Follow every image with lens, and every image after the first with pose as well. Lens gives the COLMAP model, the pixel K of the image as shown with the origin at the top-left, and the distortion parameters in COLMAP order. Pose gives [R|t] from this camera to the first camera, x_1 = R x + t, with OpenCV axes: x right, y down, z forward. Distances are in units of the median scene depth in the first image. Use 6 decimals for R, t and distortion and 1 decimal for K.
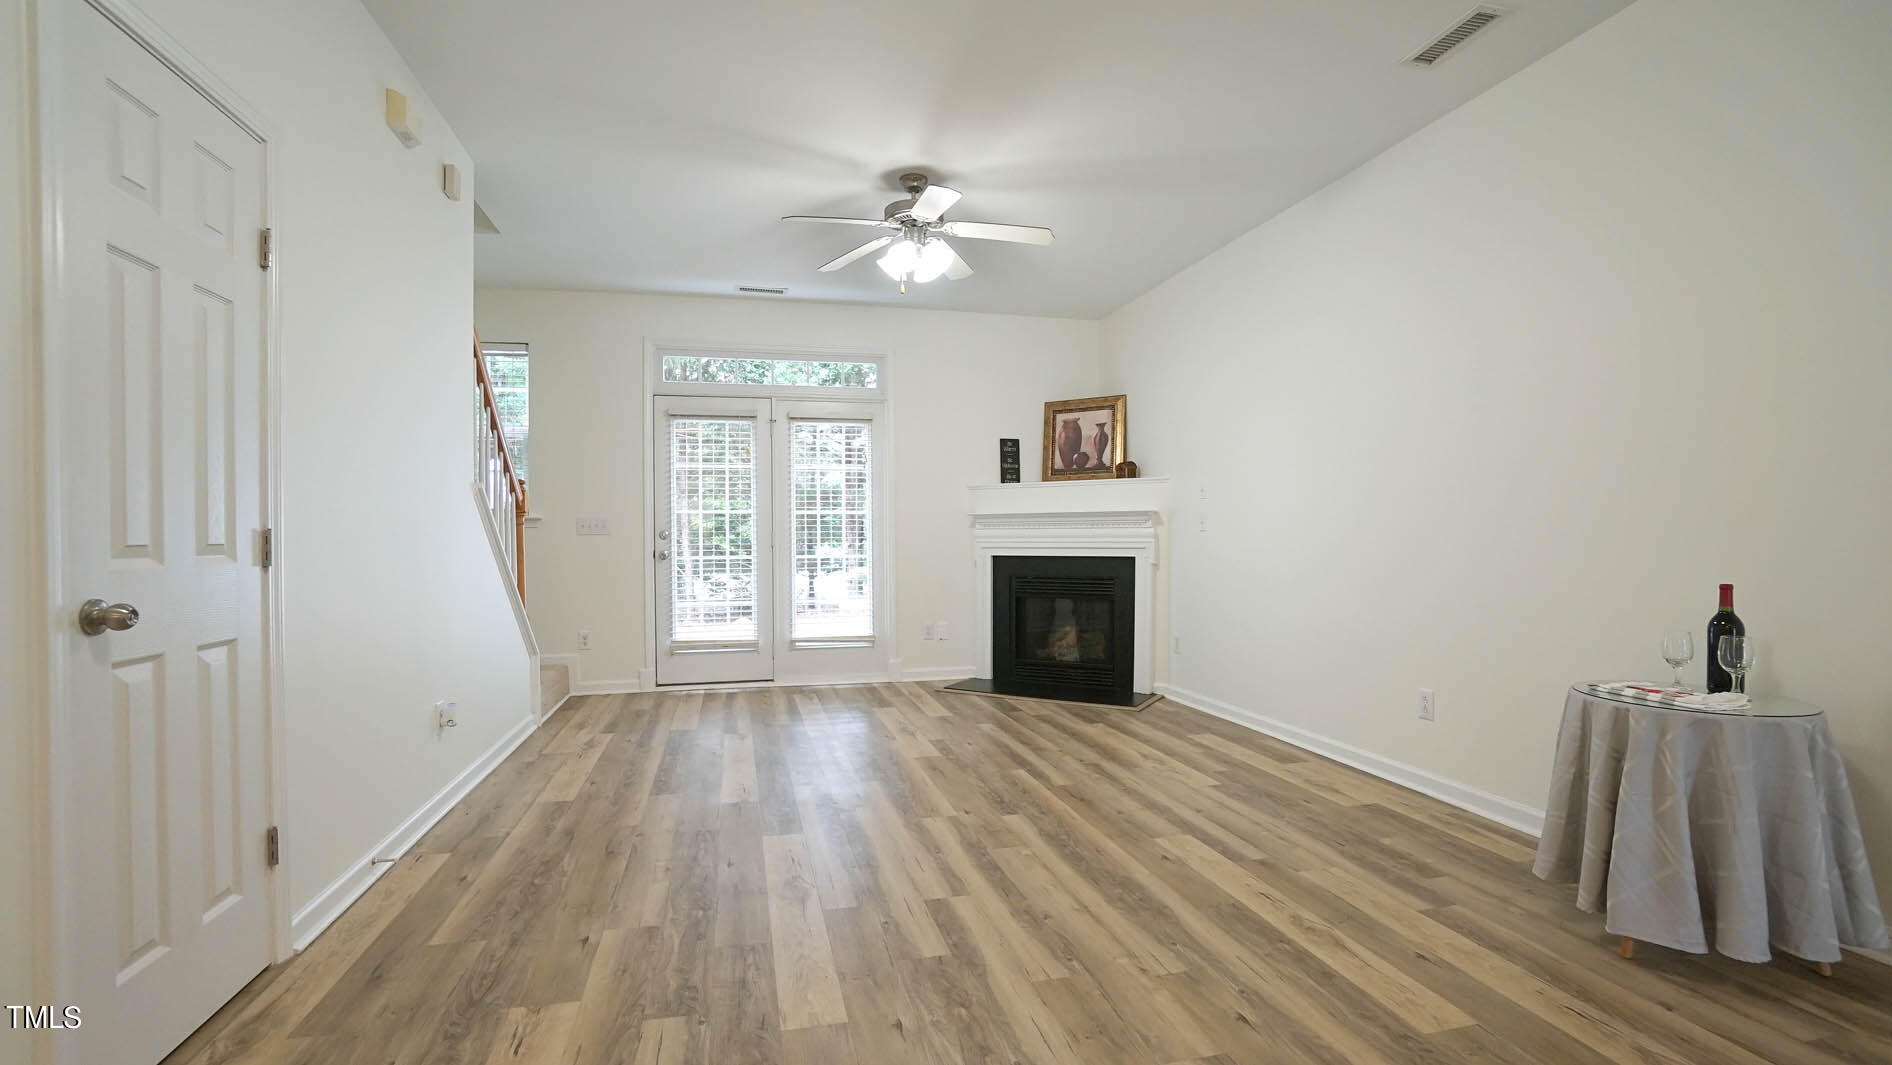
lens RADIAL K [[837.7, 0, 931.4], [0, 837.7, 530.2], [0, 0, 1]] dist [-0.056976, 0.016532]
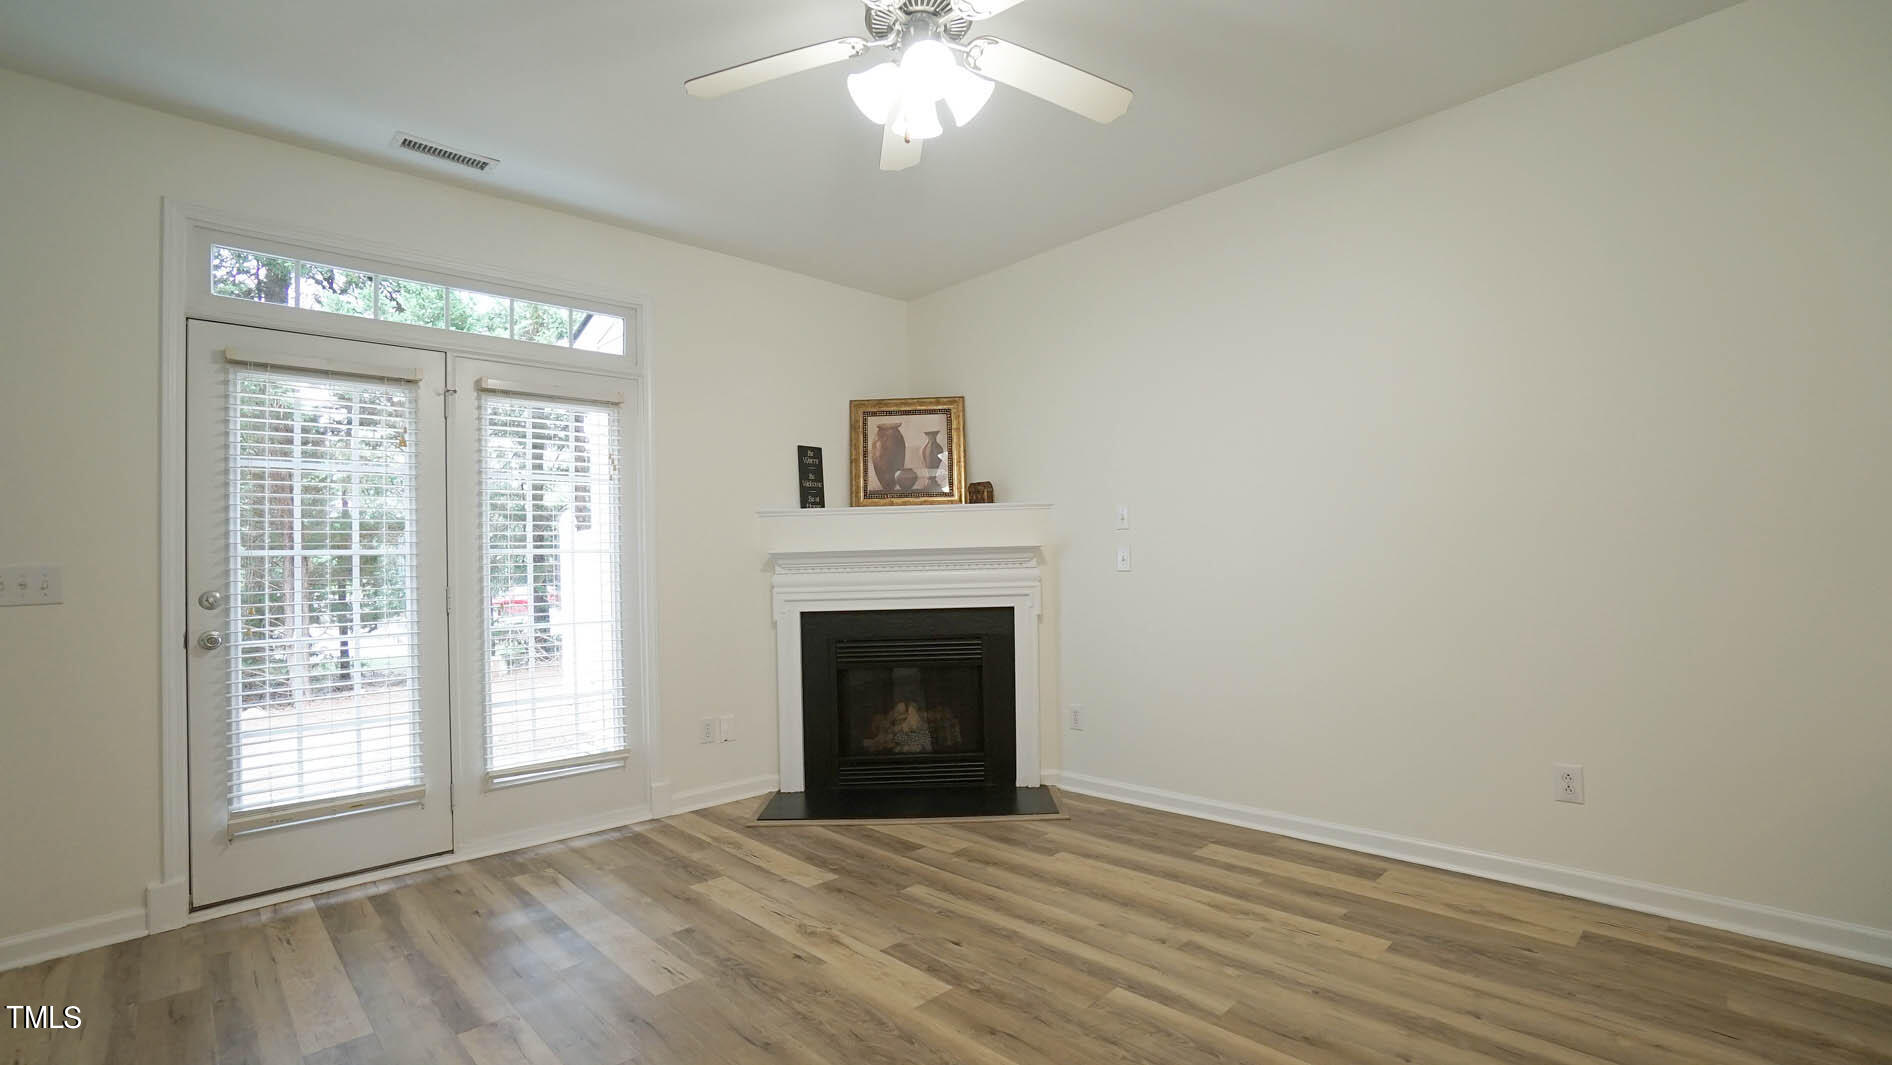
lens RADIAL K [[837.7, 0, 943.5], [0, 837.7, 530.5], [0, 0, 1]] dist [-0.056976, 0.016532]
pose [[0.859349, 0.002953, 0.511381, -0.197797], [0.017768, 0.999207, -0.035627, -0.011035], [-0.511081, 0.039702, 0.858615, 0.372363]]
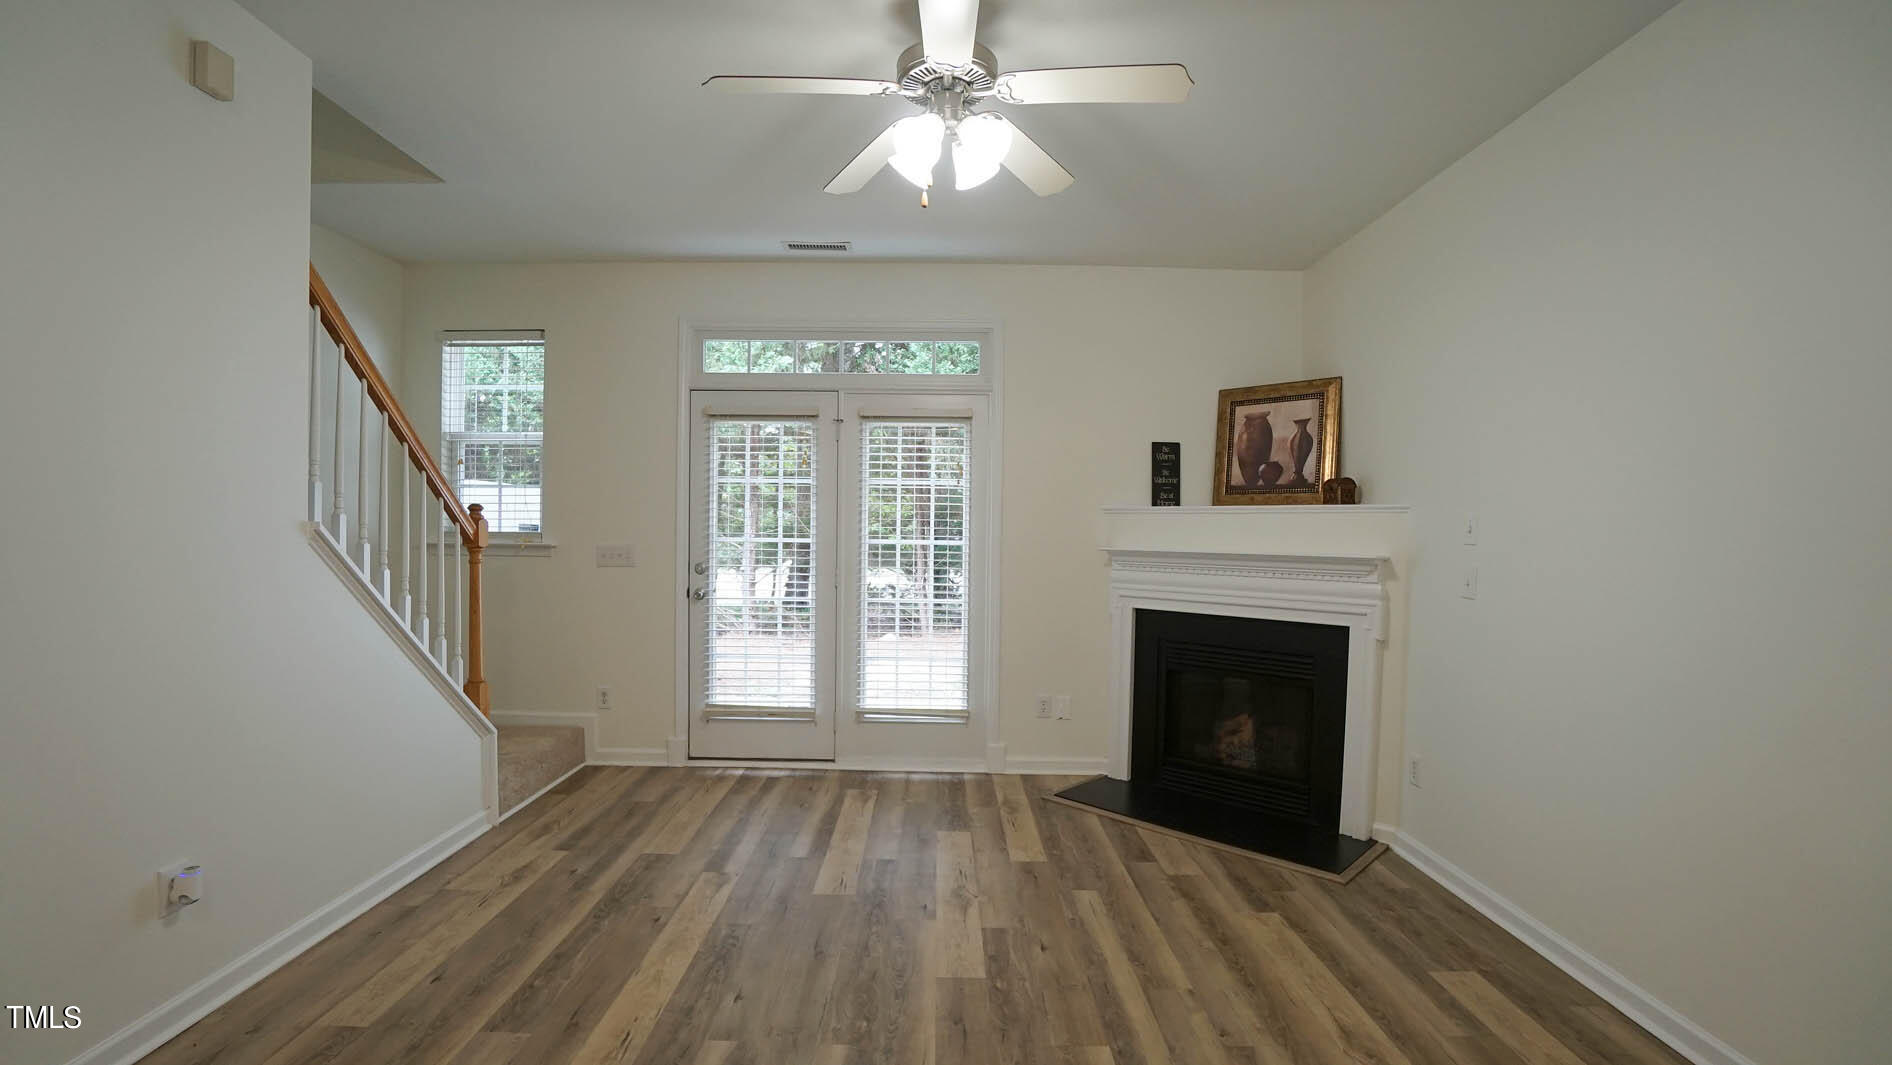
lens RADIAL K [[837.7, 0, 928.7], [0, 837.7, 538.8], [0, 0, 1]] dist [-0.056976, 0.016532]
pose [[0.970523, 0.021367, -0.240058, 0.078662], [-0.017026, 0.999652, 0.020142, -0.043225], [0.240405, -0.015461, 0.970550, 0.297008]]
